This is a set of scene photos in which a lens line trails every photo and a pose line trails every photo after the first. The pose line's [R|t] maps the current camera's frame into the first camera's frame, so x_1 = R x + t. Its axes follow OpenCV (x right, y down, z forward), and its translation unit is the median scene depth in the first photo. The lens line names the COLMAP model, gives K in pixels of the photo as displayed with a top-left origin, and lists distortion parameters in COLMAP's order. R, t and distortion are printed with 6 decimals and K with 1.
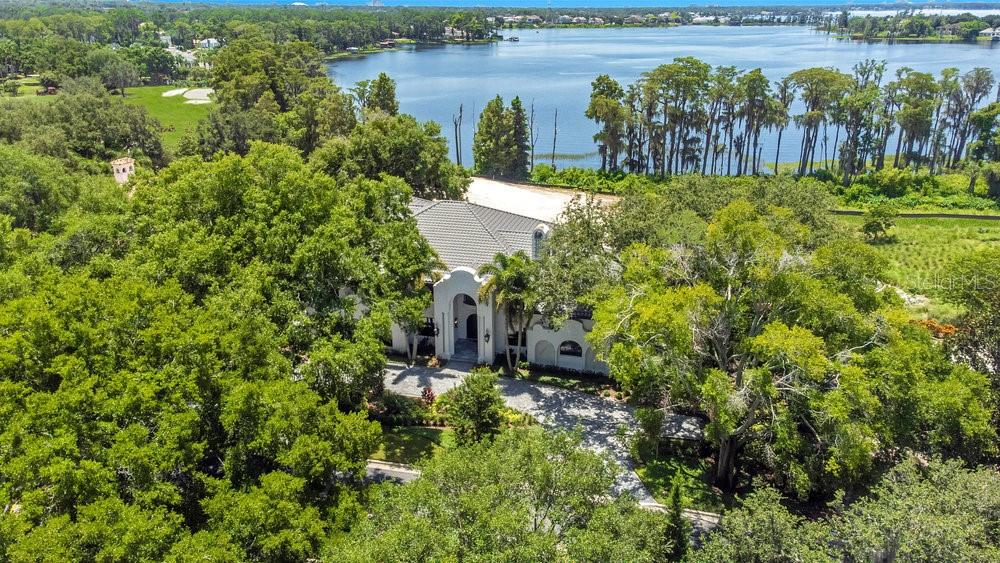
lens RADIAL K [[738.2, 0, 505.2], [0, 738.2, 279.5], [0, 0, 1]] dist [0.053116, 0.006340]
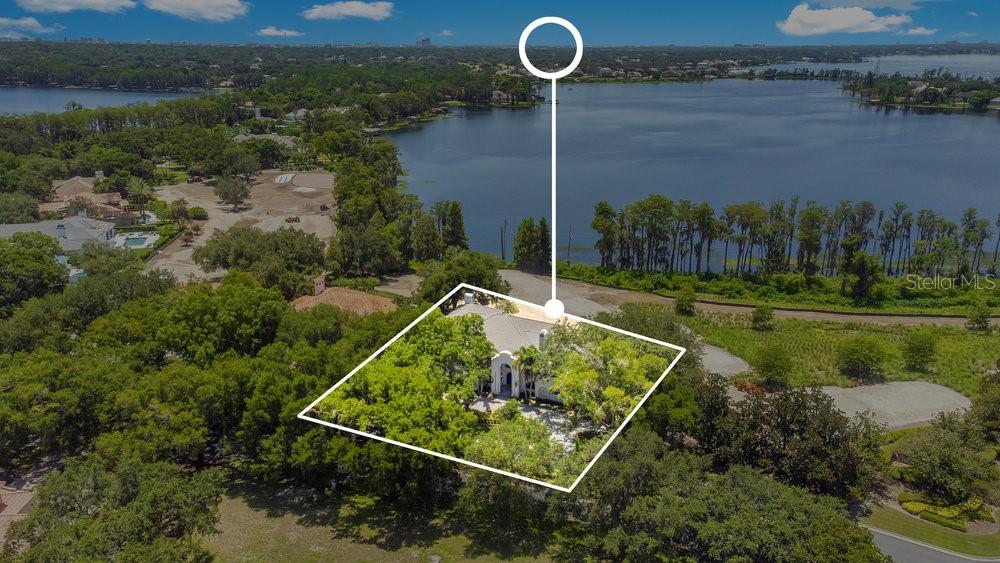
lens RADIAL K [[738.2, 0, 505.2], [0, 738.2, 279.5], [0, 0, 1]] dist [0.053116, 0.006340]
pose [[0.998295, 0.021316, -0.054332, 0.051200], [-0.023722, 0.998749, -0.044018, -0.123580], [0.053326, 0.045232, 0.997552, -1.087700]]
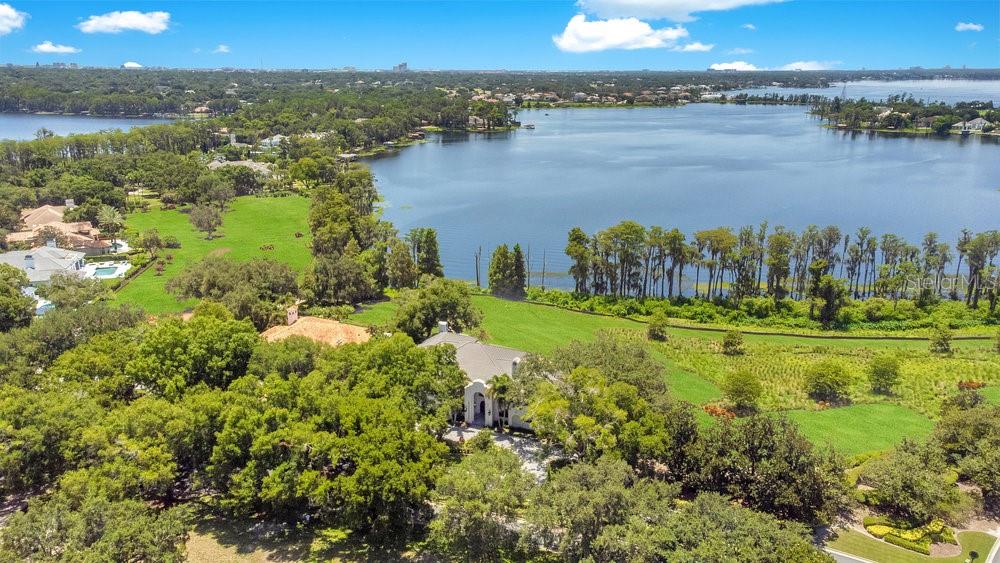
lens RADIAL K [[738.2, 0, 505.2], [0, 738.2, 279.5], [0, 0, 1]] dist [0.053116, 0.006340]
pose [[0.999600, 0.010807, -0.026144, 0.069865], [-0.012735, 0.997120, -0.074769, -0.141245], [0.025260, 0.075072, 0.996858, -1.107898]]
